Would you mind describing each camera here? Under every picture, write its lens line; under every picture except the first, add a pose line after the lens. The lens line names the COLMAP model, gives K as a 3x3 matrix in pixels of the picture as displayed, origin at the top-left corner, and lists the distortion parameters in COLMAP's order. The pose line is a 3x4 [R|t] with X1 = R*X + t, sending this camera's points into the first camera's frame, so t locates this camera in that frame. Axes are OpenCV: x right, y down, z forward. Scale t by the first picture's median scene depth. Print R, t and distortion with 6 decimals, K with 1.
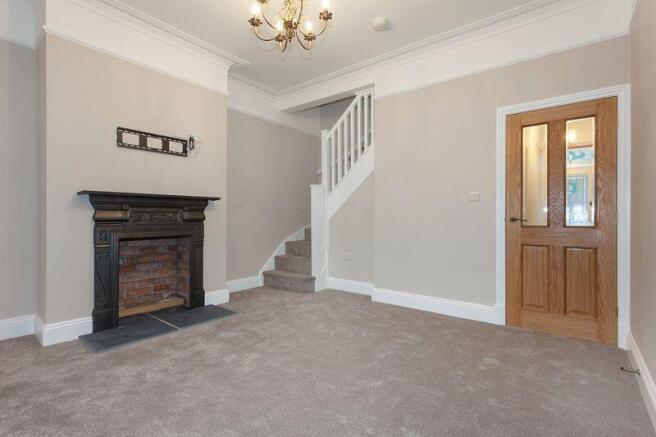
lens RADIAL K [[319.0, 0, 330.2], [0, 319.0, 218.7], [0, 0, 1]] dist [0.000400, -0.000723]
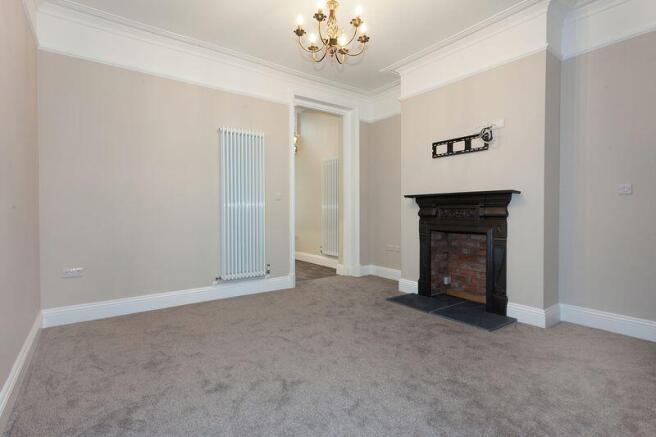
lens RADIAL K [[319.0, 0, 330.2], [0, 319.0, 218.7], [0, 0, 1]] dist [0.000400, -0.000723]
pose [[-0.256123, 0.018797, -0.966461, 0.603453], [-0.007222, 0.999746, 0.021358, -0.006372], [0.966617, 0.012450, -0.255923, 0.813057]]
